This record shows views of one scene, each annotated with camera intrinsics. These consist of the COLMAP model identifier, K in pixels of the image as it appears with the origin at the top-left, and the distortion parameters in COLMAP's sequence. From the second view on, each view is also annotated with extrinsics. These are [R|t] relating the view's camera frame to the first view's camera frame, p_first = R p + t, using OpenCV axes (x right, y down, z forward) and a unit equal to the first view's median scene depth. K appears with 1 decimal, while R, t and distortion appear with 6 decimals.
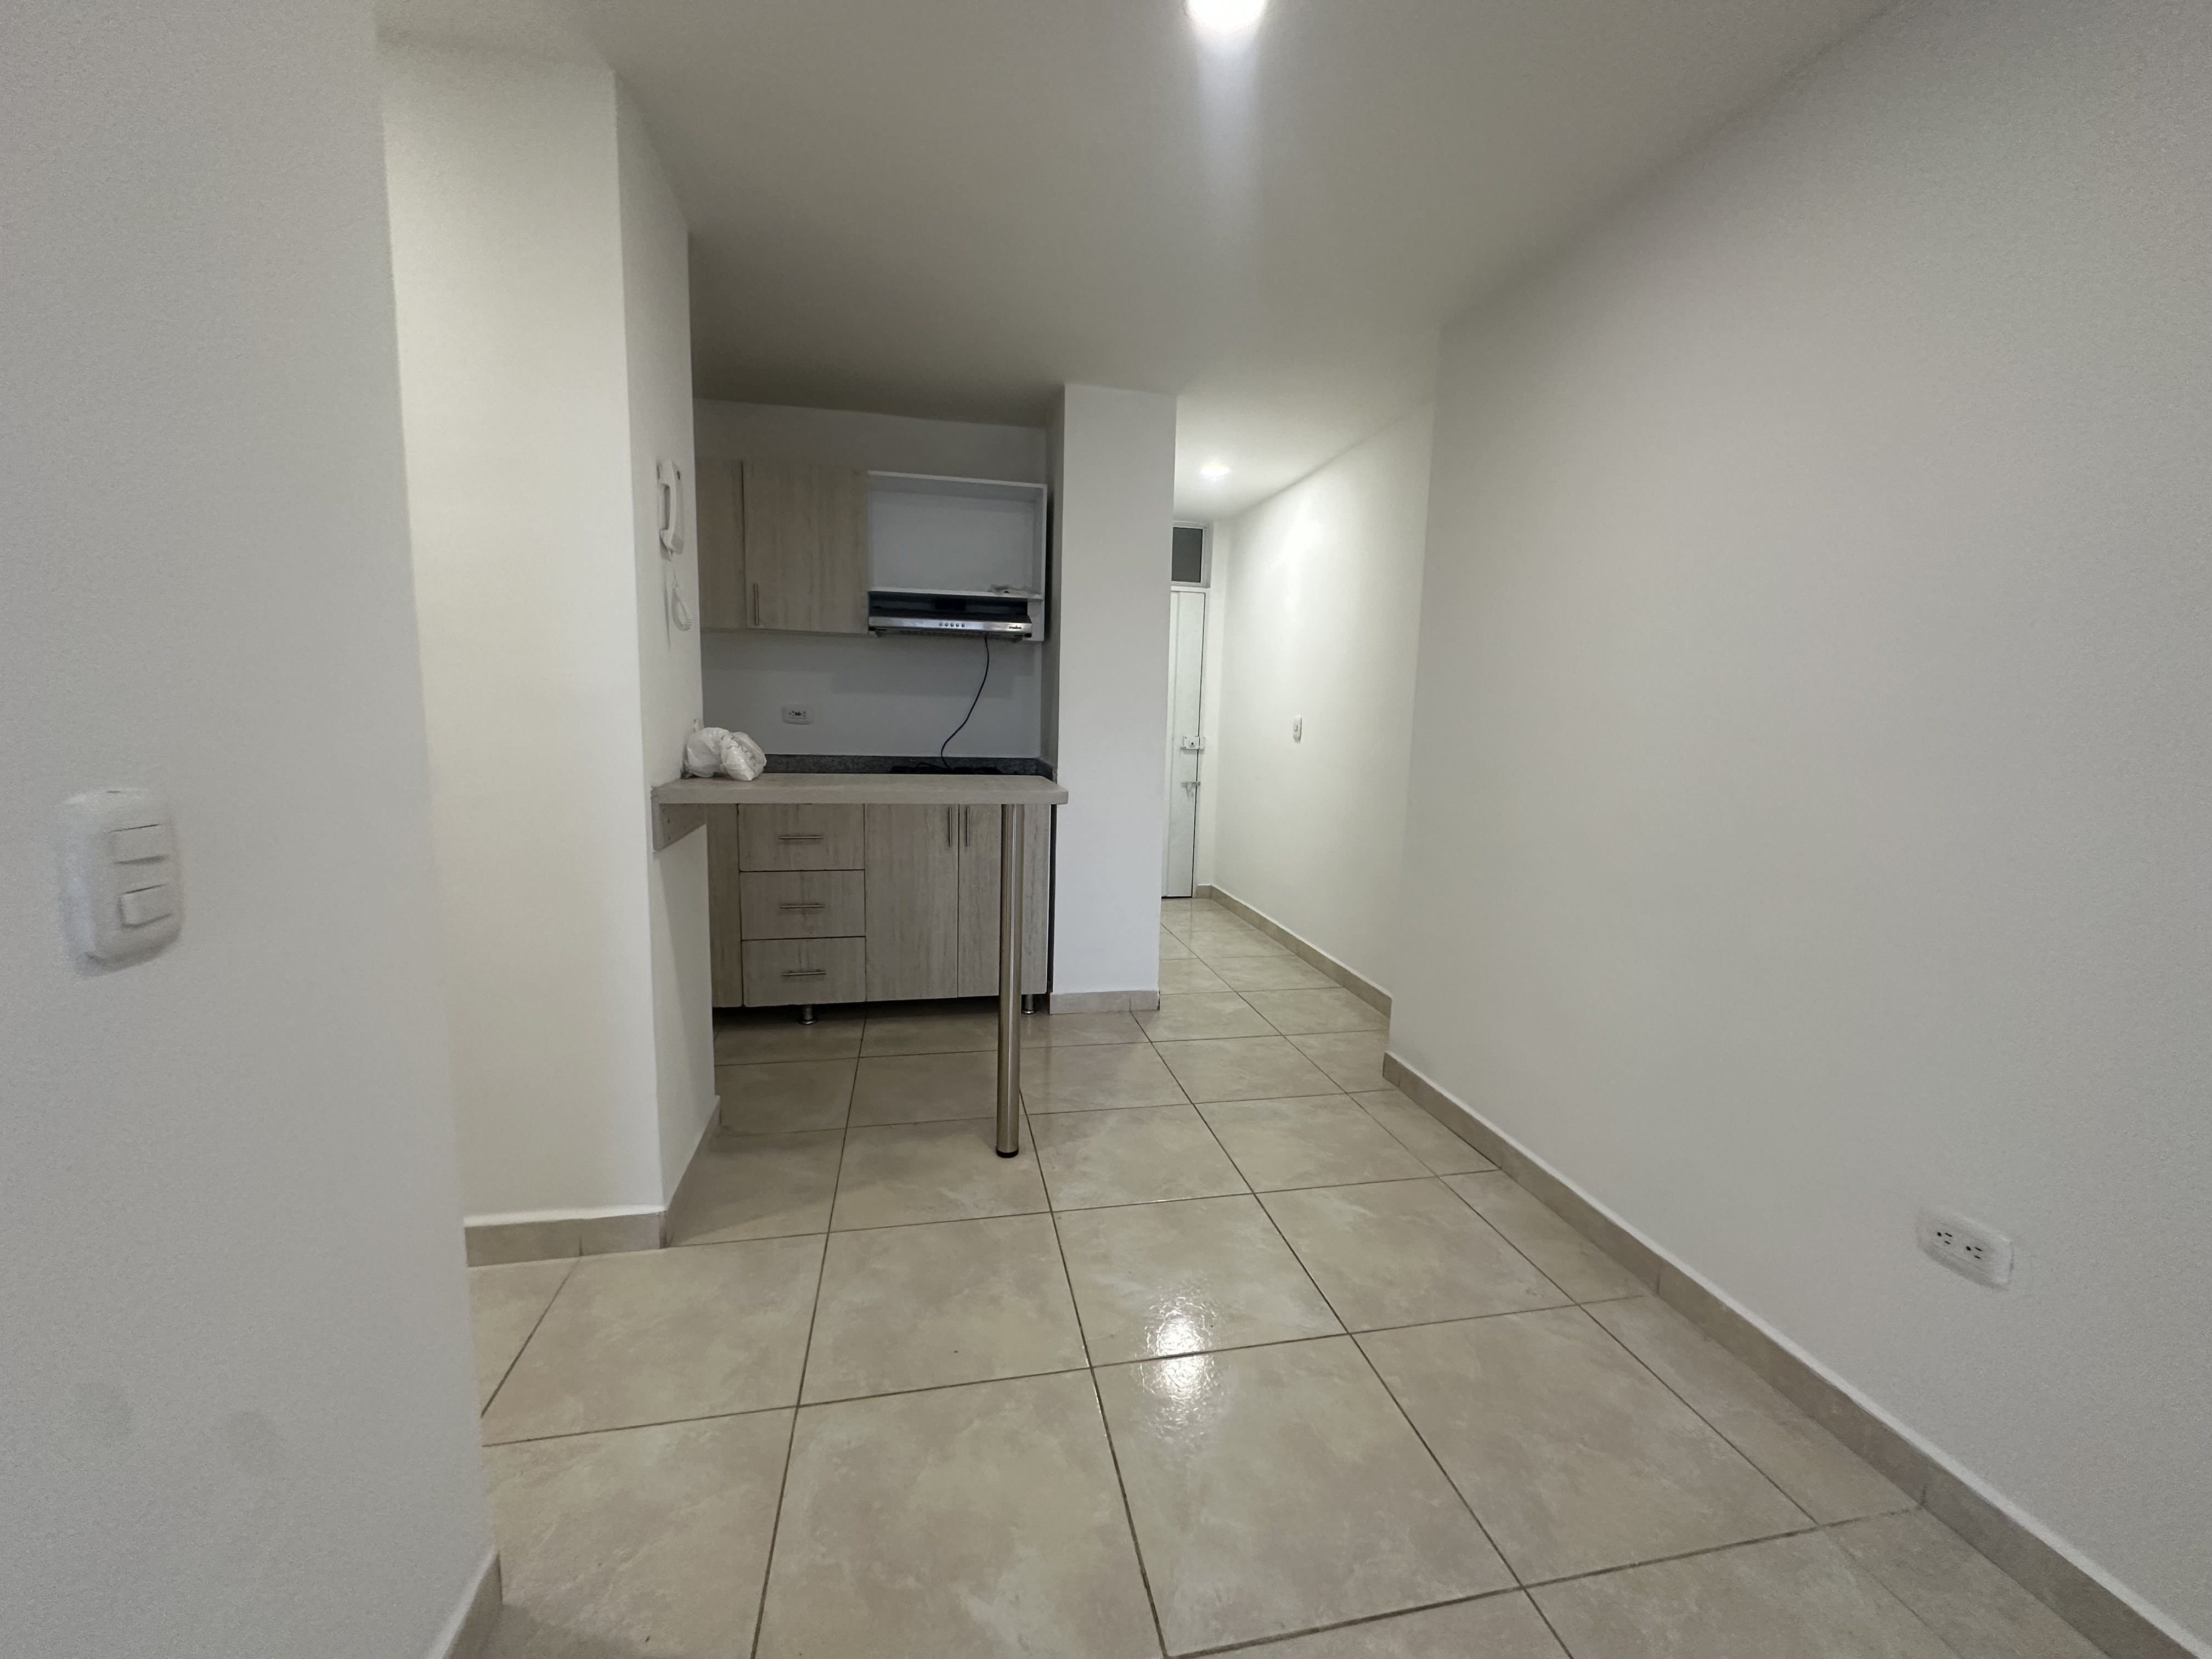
lens RADIAL K [[883.8, 0, 1104.5], [0, 883.8, 826.1], [0, 0, 1]] dist [-0.002162, 0.000338]
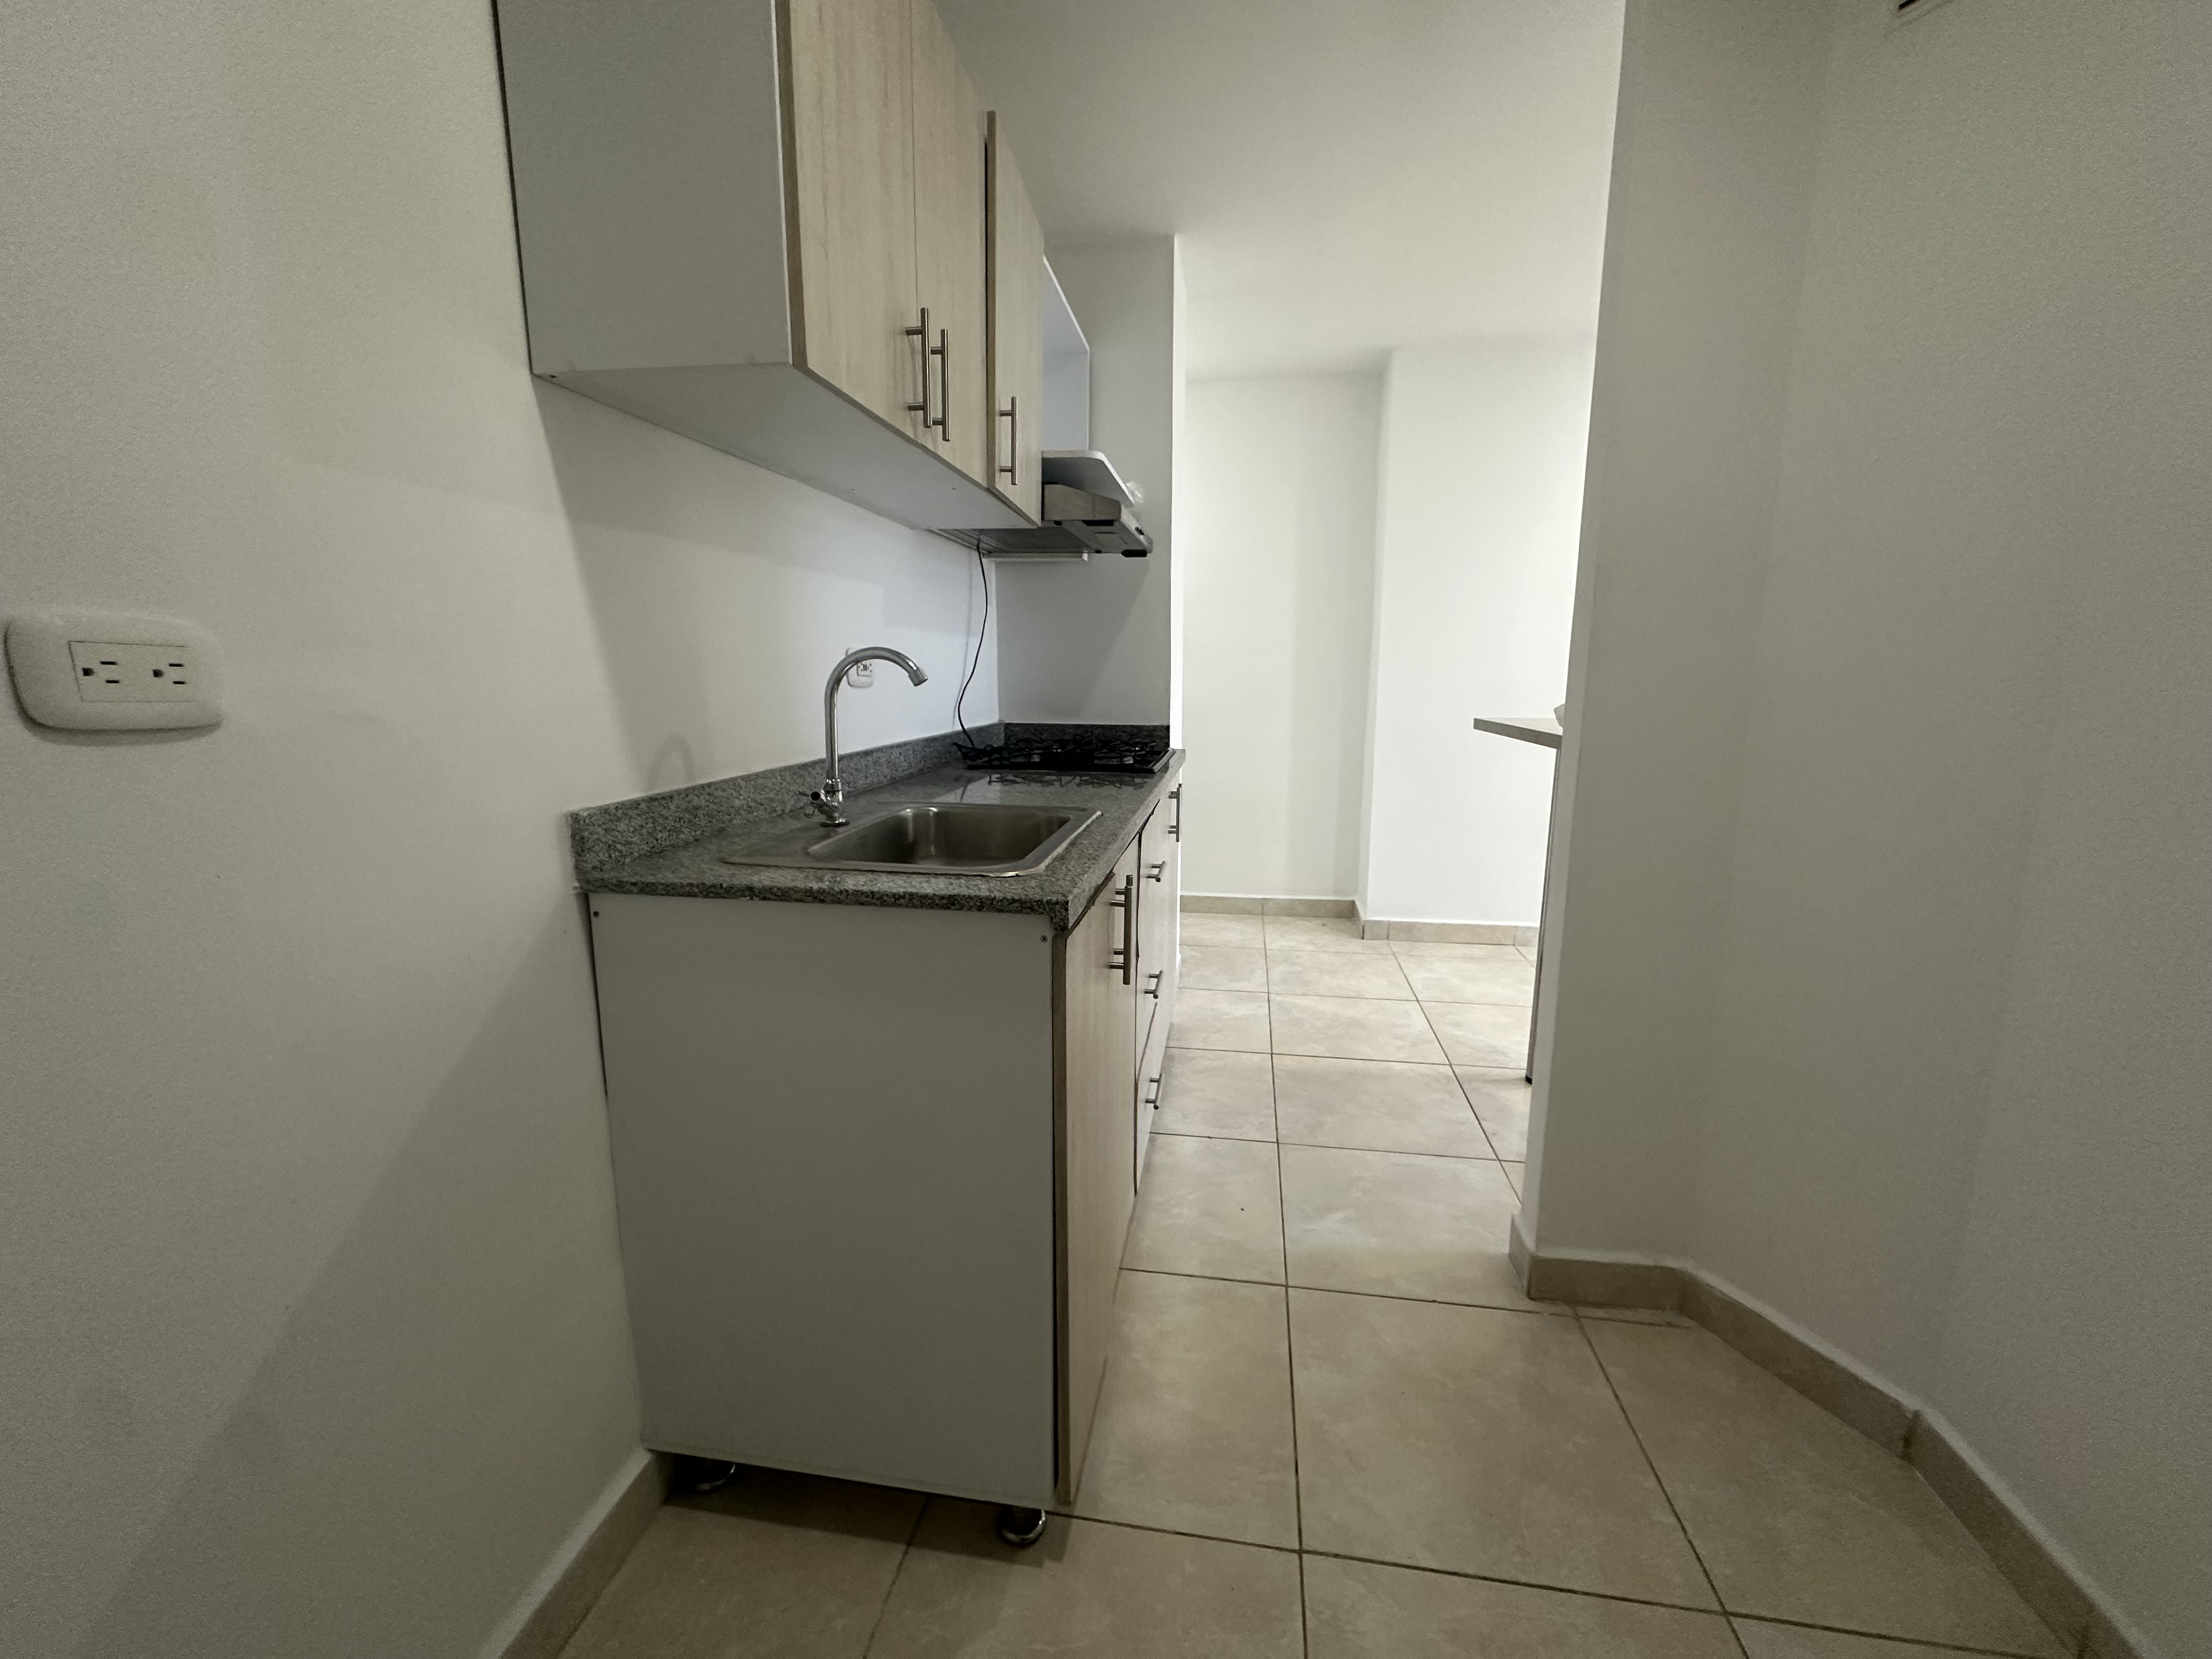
lens RADIAL K [[883.8, 0, 1104.5], [0, 883.8, 826.1], [0, 0, 1]] dist [-0.002162, 0.000338]
pose [[0.350894, -0.188625, 0.917221, -0.872741], [0.131826, 0.979698, 0.151042, -0.109021], [-0.927090, 0.067913, 0.368636, 0.790415]]
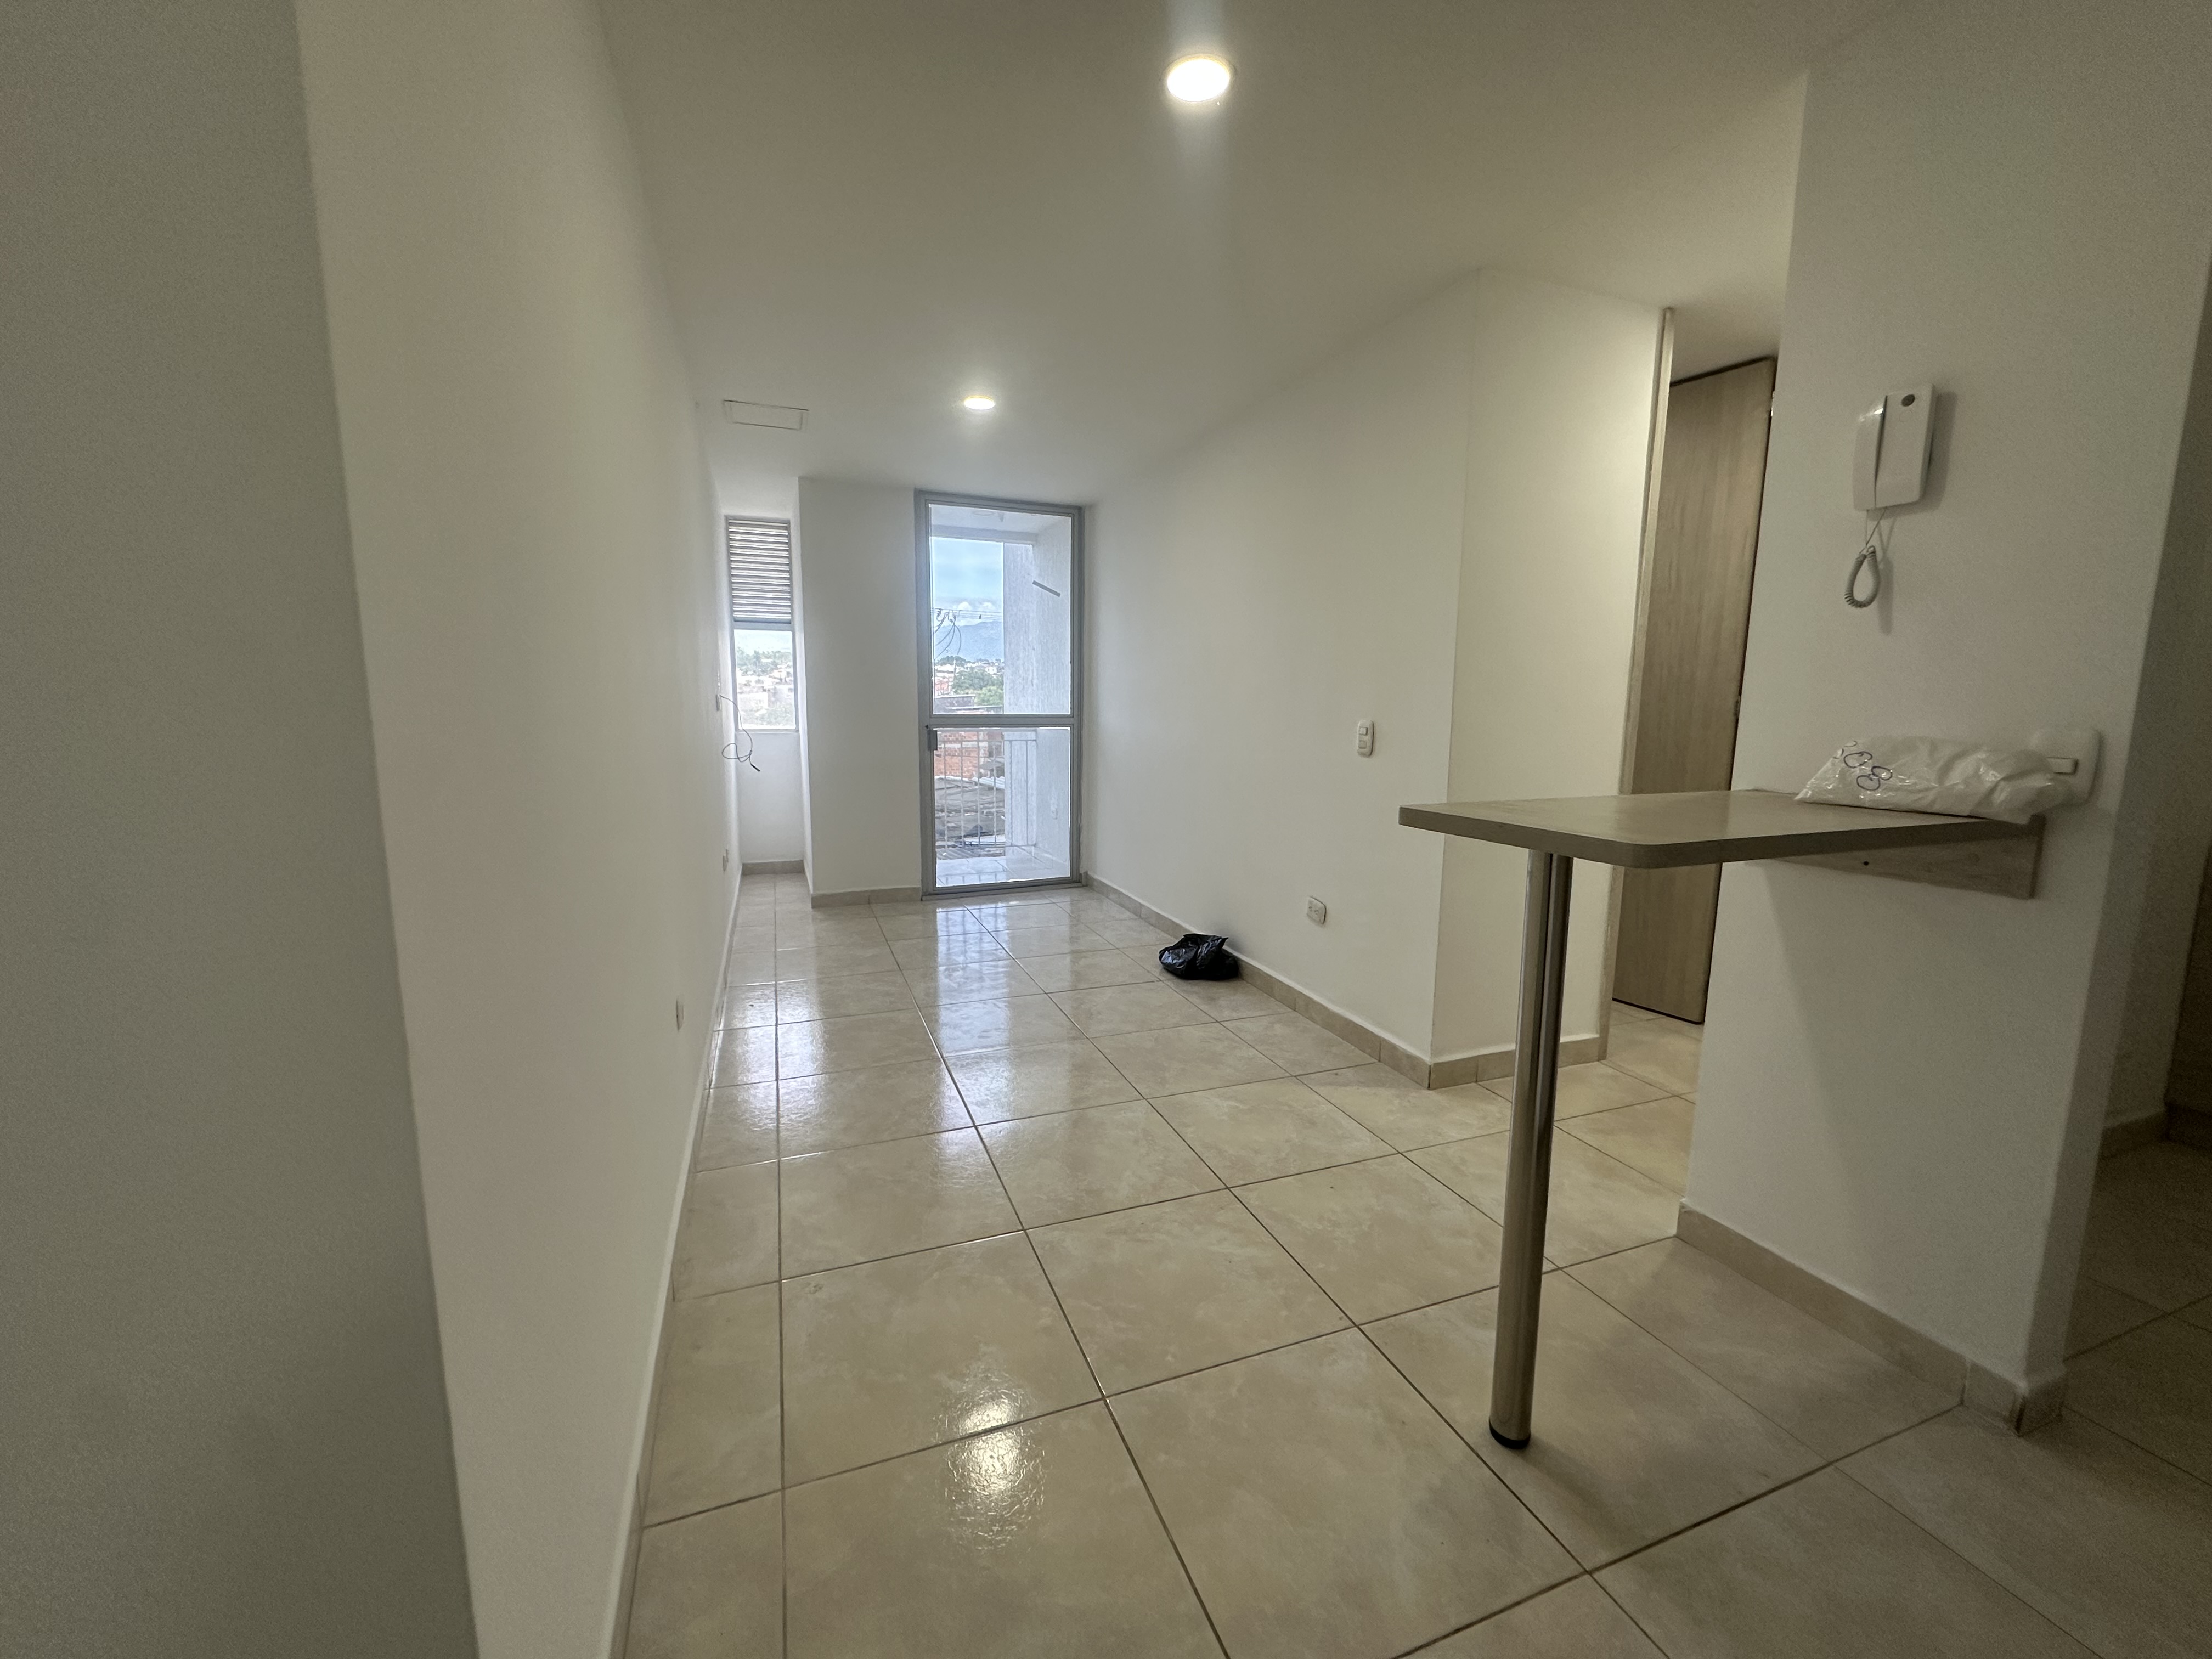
lens RADIAL K [[883.8, 0, 1104.5], [0, 883.8, 826.1], [0, 0, 1]] dist [-0.002162, 0.000338]
pose [[-0.987385, -0.012900, -0.157813, 0.193532], [-0.054913, 0.962717, 0.264880, -0.128648], [0.148512, 0.270204, -0.951280, 1.048618]]
